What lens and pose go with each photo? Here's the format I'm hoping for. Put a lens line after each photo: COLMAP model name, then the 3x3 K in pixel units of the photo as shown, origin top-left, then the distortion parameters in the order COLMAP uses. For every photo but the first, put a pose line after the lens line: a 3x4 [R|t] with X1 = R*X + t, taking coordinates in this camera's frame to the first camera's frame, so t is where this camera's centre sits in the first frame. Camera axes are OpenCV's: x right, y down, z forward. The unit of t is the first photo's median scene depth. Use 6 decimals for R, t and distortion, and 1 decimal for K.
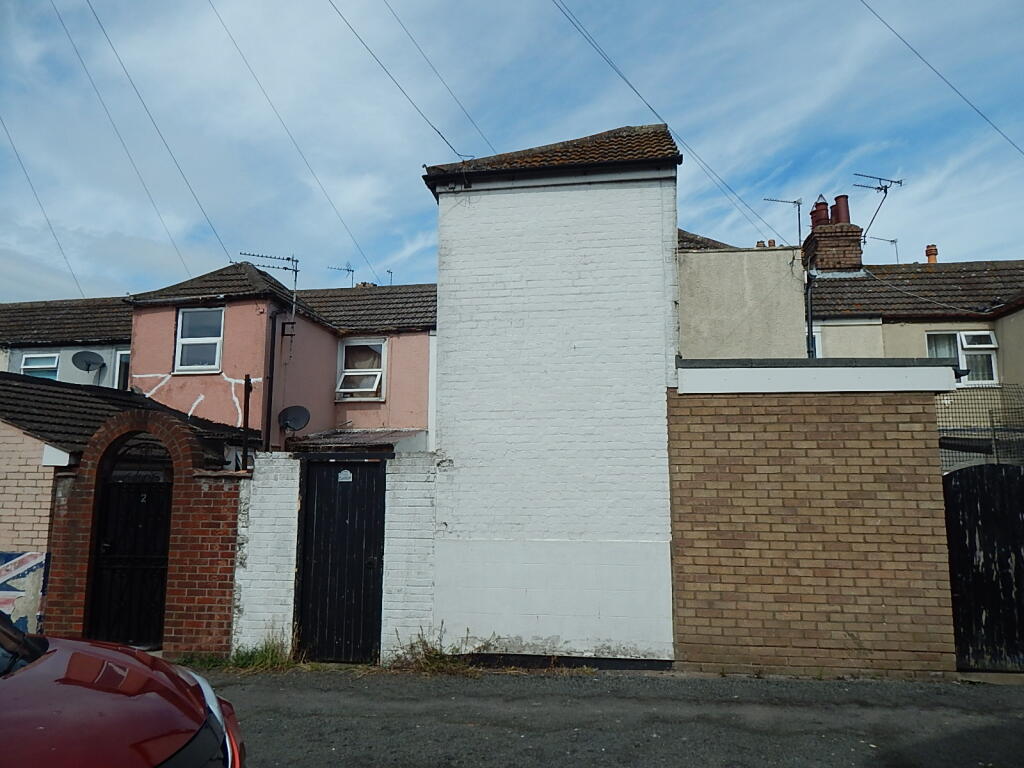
lens RADIAL K [[659.9, 0, 512.0], [0, 659.9, 384.0], [0, 0, 1]] dist [0.026888, -0.030123]
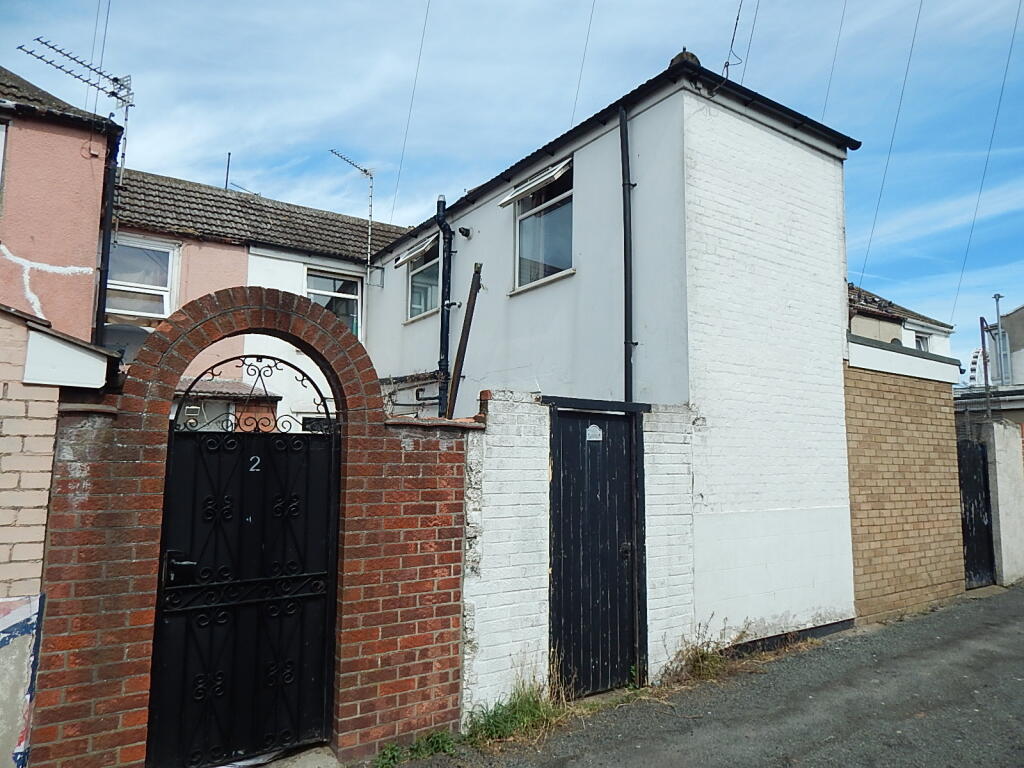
lens RADIAL K [[659.9, 0, 512.0], [0, 659.9, 384.0], [0, 0, 1]] dist [0.026888, -0.030123]
pose [[0.745797, 0.083808, 0.660881, -0.800193], [-0.099457, 0.994944, -0.013935, 0.106037], [-0.658708, -0.055336, 0.750361, 0.531484]]
